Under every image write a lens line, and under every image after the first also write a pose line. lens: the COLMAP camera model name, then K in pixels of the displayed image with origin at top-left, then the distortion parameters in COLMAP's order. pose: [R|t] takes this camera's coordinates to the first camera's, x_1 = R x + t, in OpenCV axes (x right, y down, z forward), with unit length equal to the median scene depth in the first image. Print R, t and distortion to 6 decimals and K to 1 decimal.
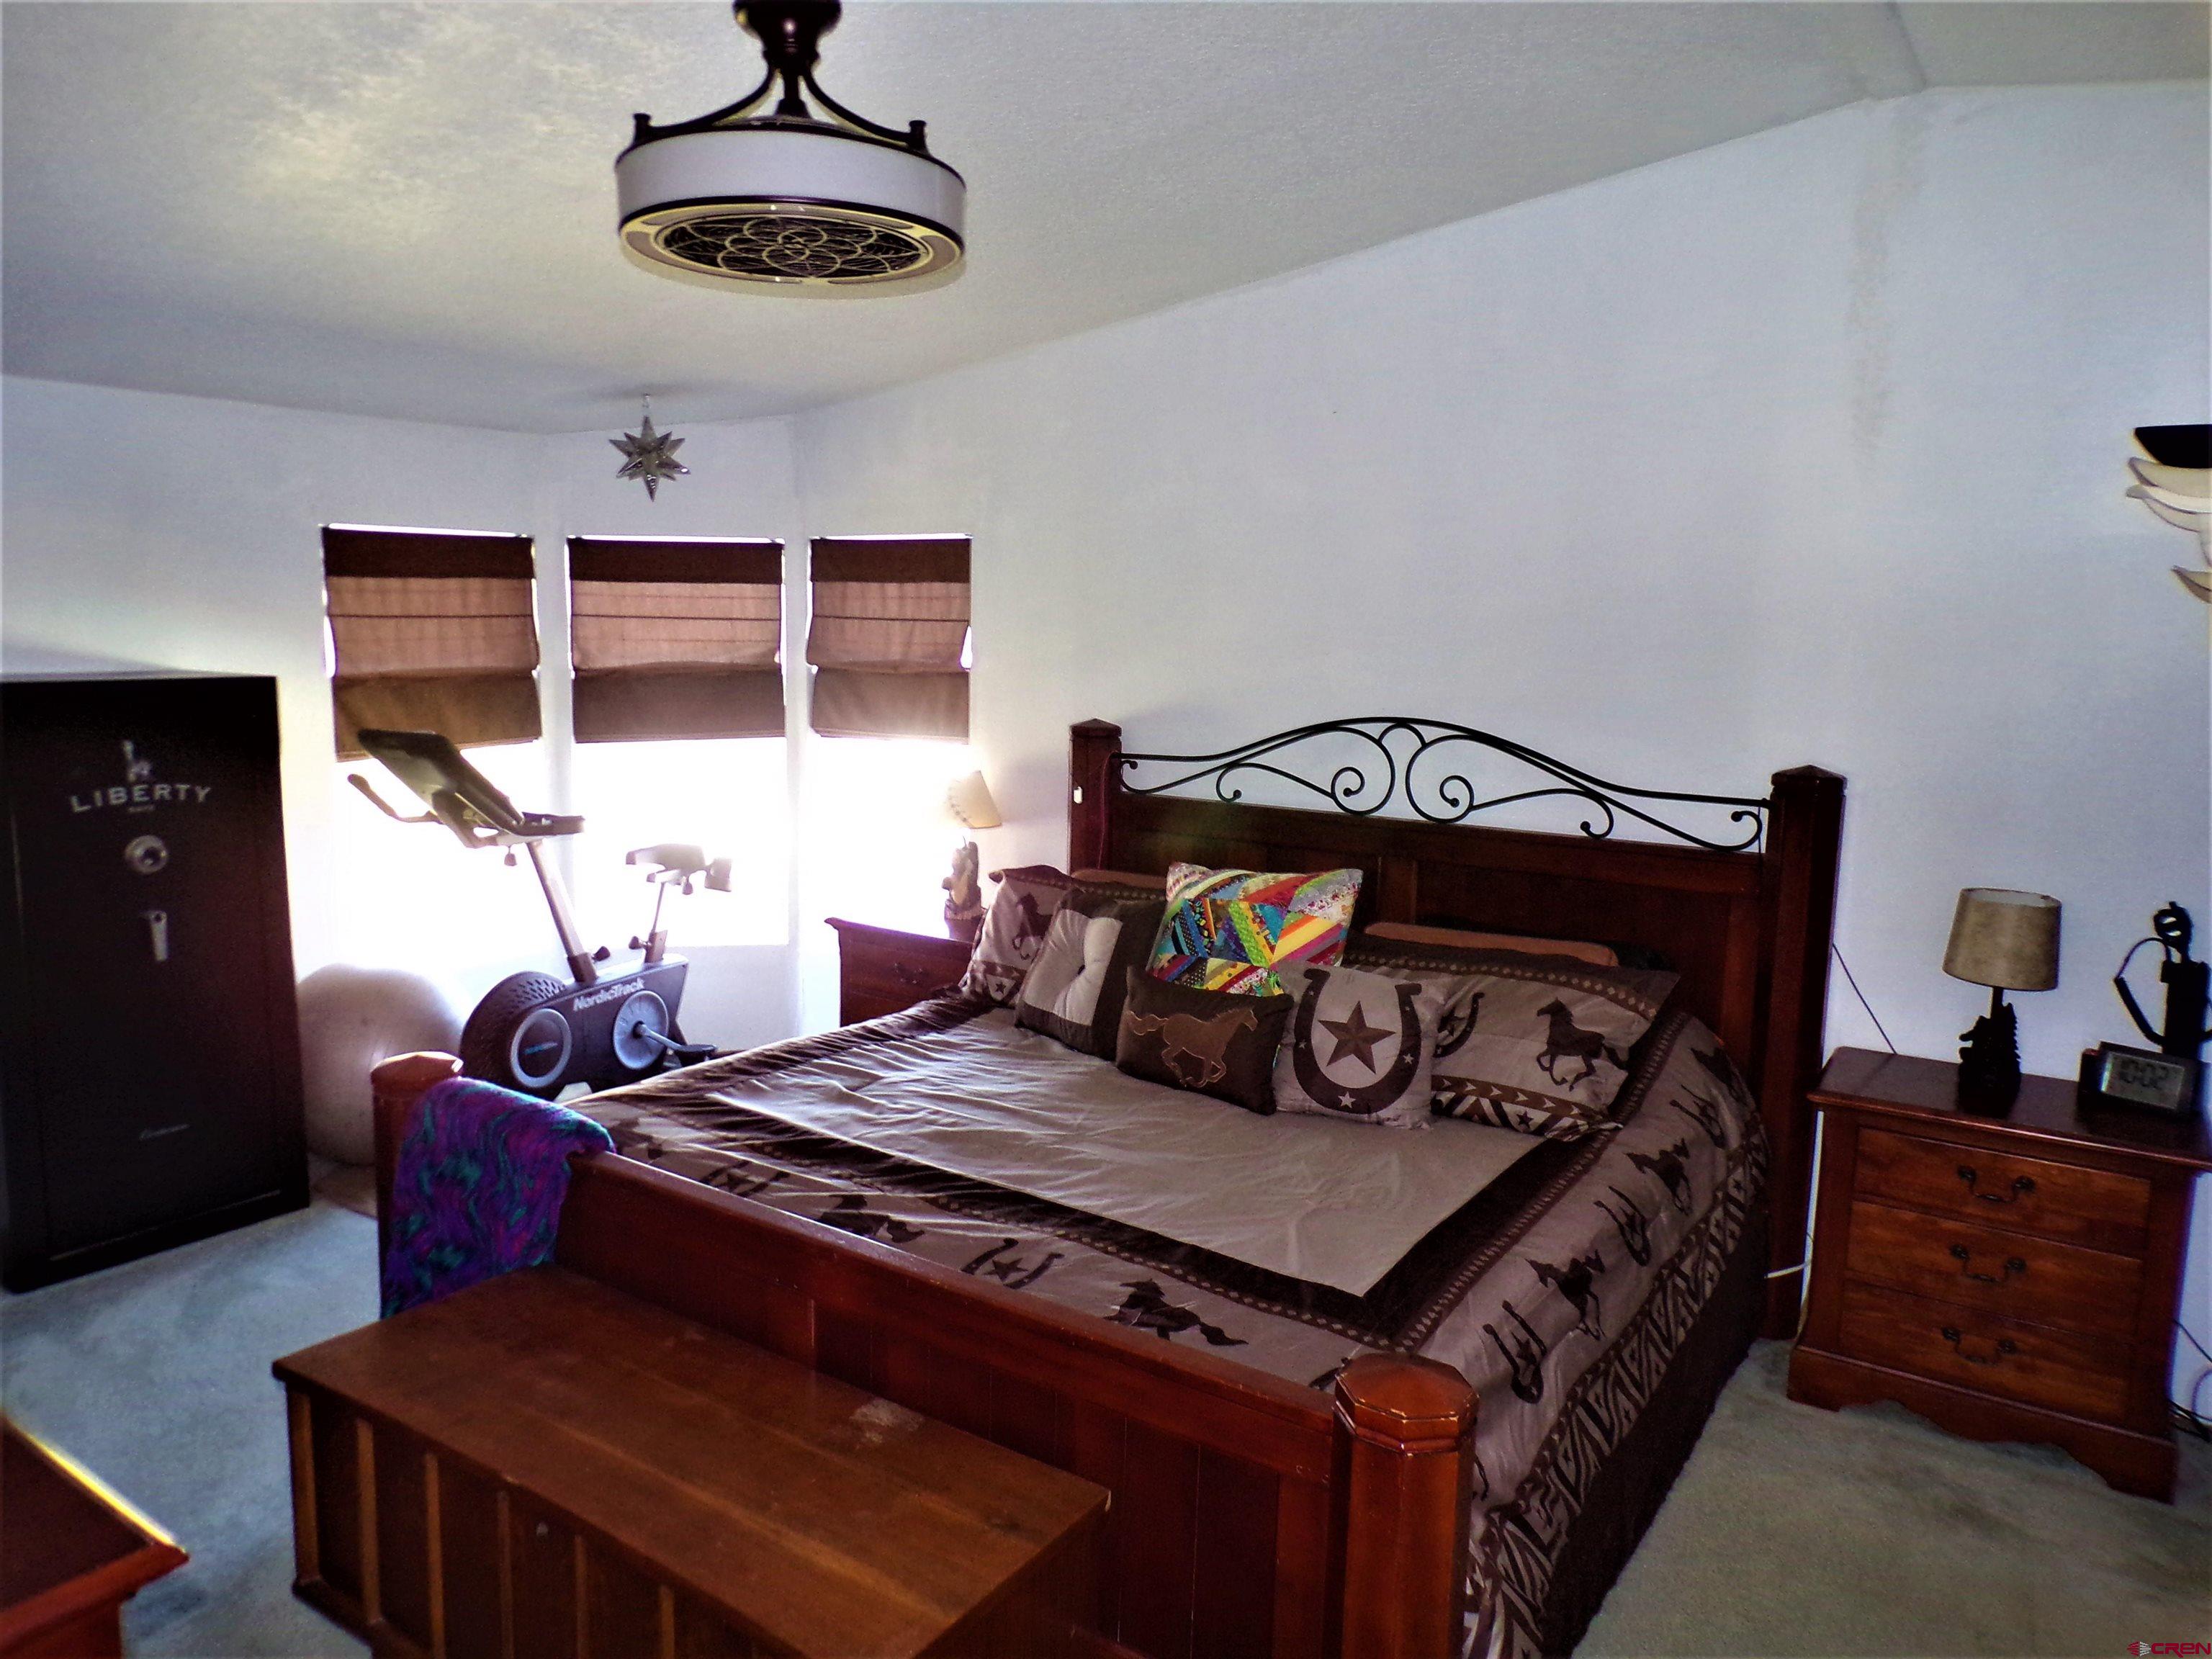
lens RADIAL K [[1548.2, 0, 1106.0], [0, 1548.2, 829.5], [0, 0, 1]] dist [0.000546, -0.000609]
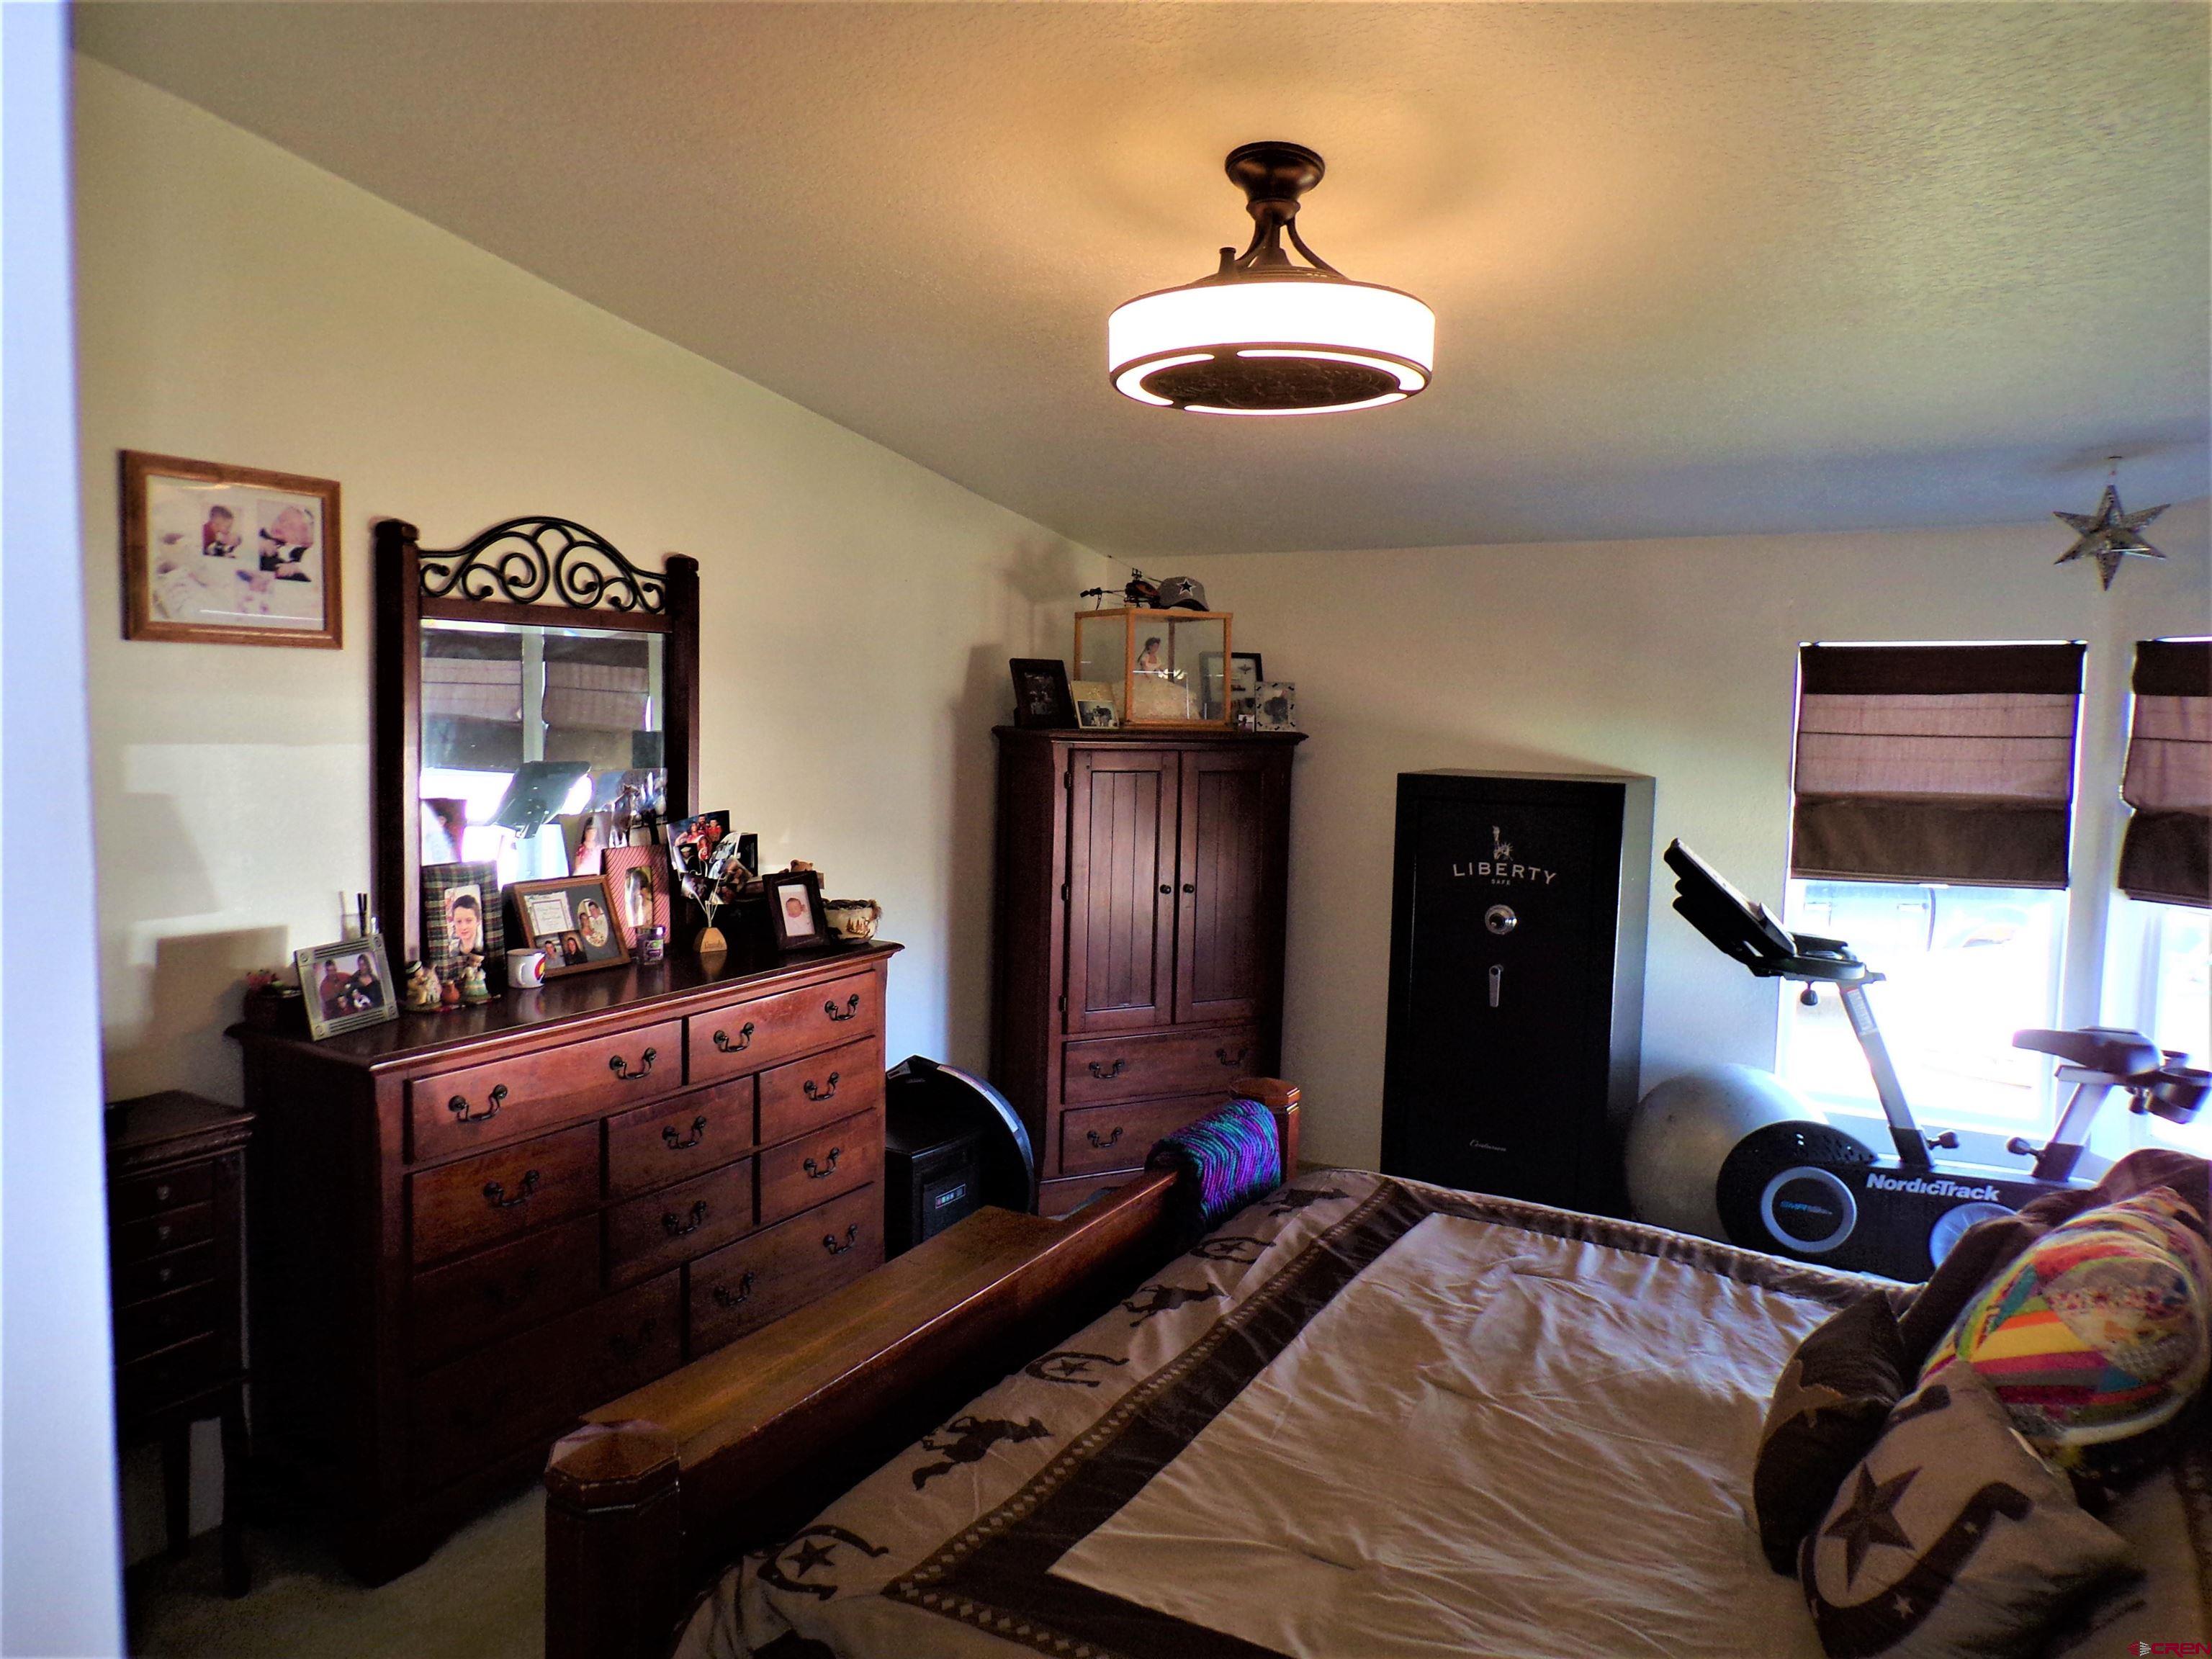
lens RADIAL K [[1617.3, 0, 1106.0], [0, 1617.3, 829.5], [0, 0, 1]] dist [-0.009228, -0.000767]
pose [[0.015671, 0.070694, -0.997375, 0.655590], [-0.151894, 0.986089, 0.067507, -0.093451], [0.988273, 0.150437, 0.026191, 0.642593]]
